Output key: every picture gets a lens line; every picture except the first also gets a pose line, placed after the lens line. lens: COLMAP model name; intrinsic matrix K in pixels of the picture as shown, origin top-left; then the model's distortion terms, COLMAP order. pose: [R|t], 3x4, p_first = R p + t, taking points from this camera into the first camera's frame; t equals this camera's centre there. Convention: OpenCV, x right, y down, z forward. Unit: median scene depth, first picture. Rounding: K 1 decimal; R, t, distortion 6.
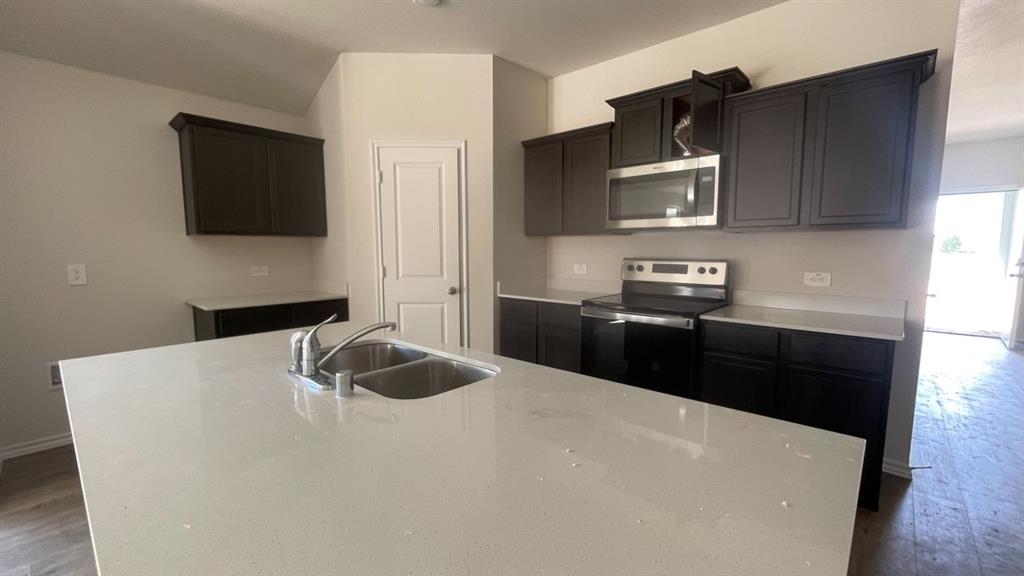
lens RADIAL K [[421.5, 0, 511.7], [0, 421.5, 291.0], [0, 0, 1]] dist [-0.000163, -0.000002]
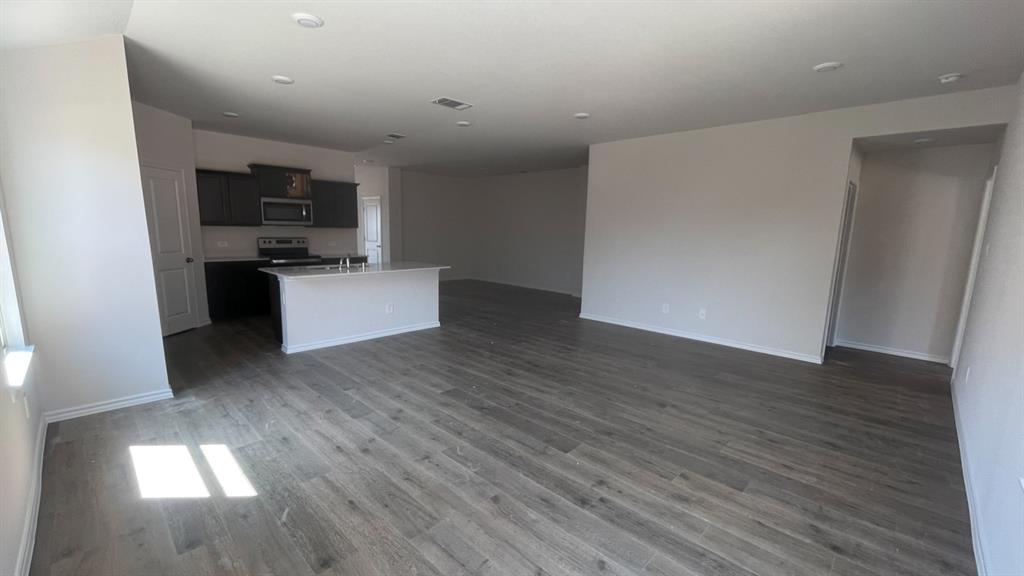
lens RADIAL K [[421.5, 0, 511.1], [0, 421.5, 293.1], [0, 0, 1]] dist [-0.000163, -0.000002]
pose [[0.041360, -0.151481, 0.987594, -1.820720], [0.074348, 0.986167, 0.148149, -0.024874], [-0.996374, 0.067298, 0.052051, -0.321285]]
